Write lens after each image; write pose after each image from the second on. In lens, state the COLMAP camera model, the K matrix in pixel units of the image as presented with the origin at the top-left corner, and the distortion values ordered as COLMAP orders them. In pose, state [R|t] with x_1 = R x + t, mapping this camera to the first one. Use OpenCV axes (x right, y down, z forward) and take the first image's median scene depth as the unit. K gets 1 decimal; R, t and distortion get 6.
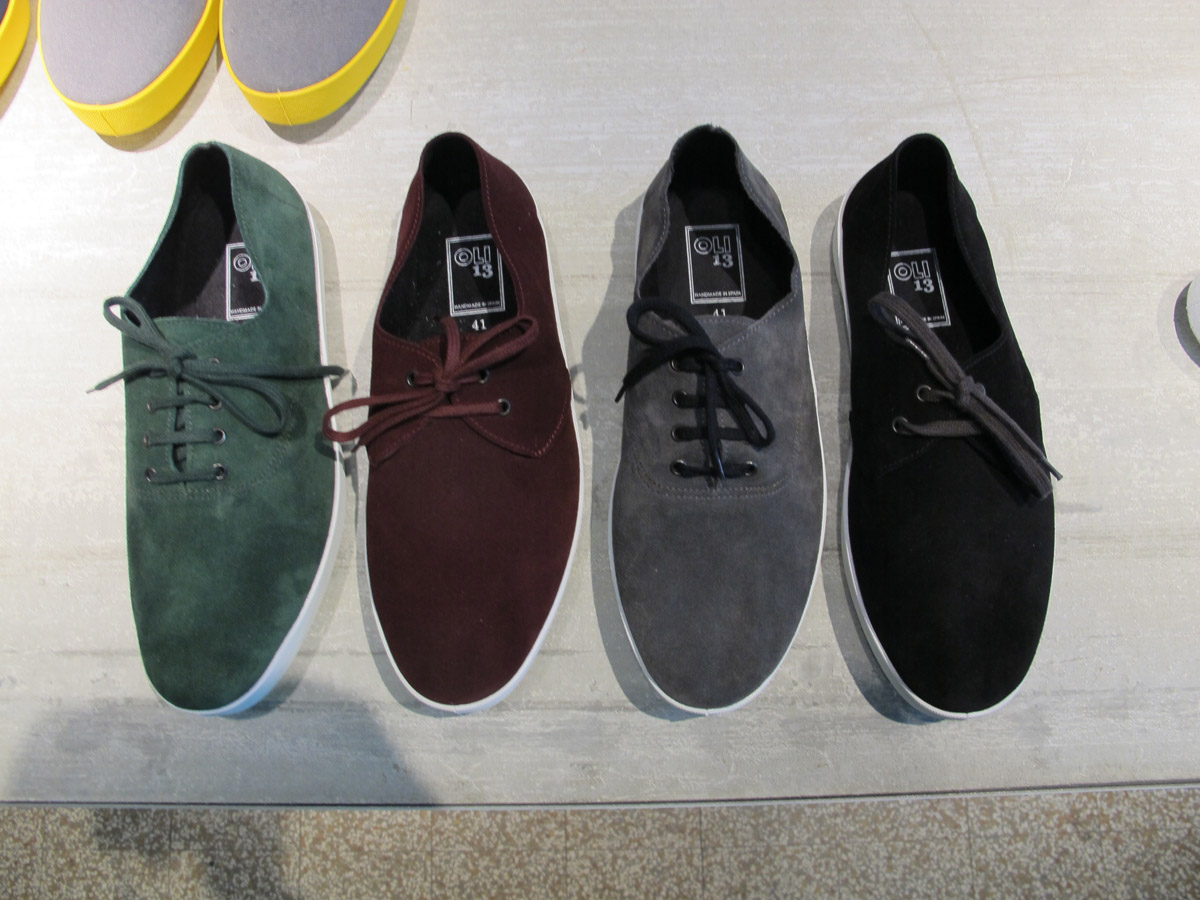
lens RADIAL K [[998.7, 0, 603.4], [0, 998.7, 443.0], [0, 0, 1]] dist [-0.124546, 0.065662]
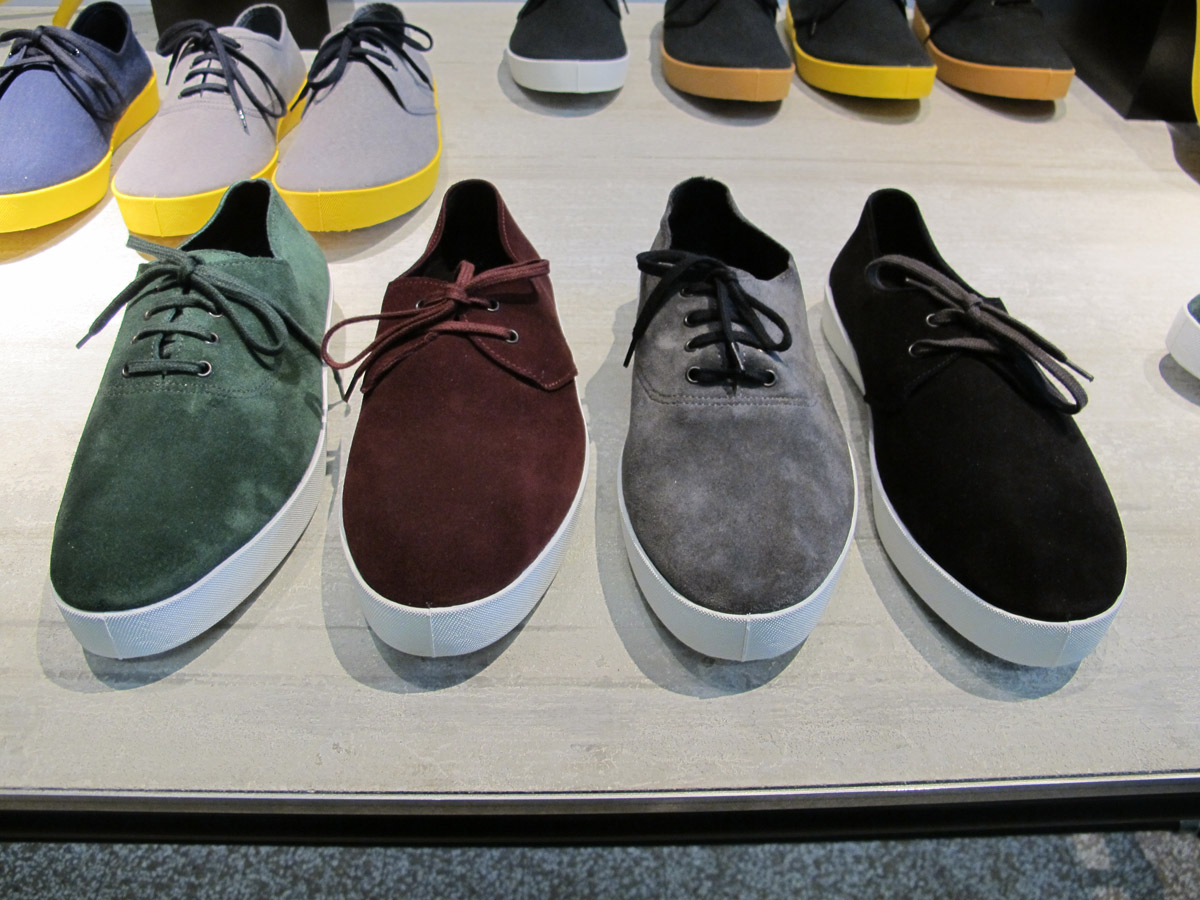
lens RADIAL K [[998.7, 0, 598.8], [0, 998.7, 443.9], [0, 0, 1]] dist [-0.124546, 0.065662]
pose [[0.999396, 0.019322, 0.028877, -0.038291], [0.001664, 0.803546, -0.595240, 0.586798], [-0.034705, 0.594929, 0.803029, 0.258722]]
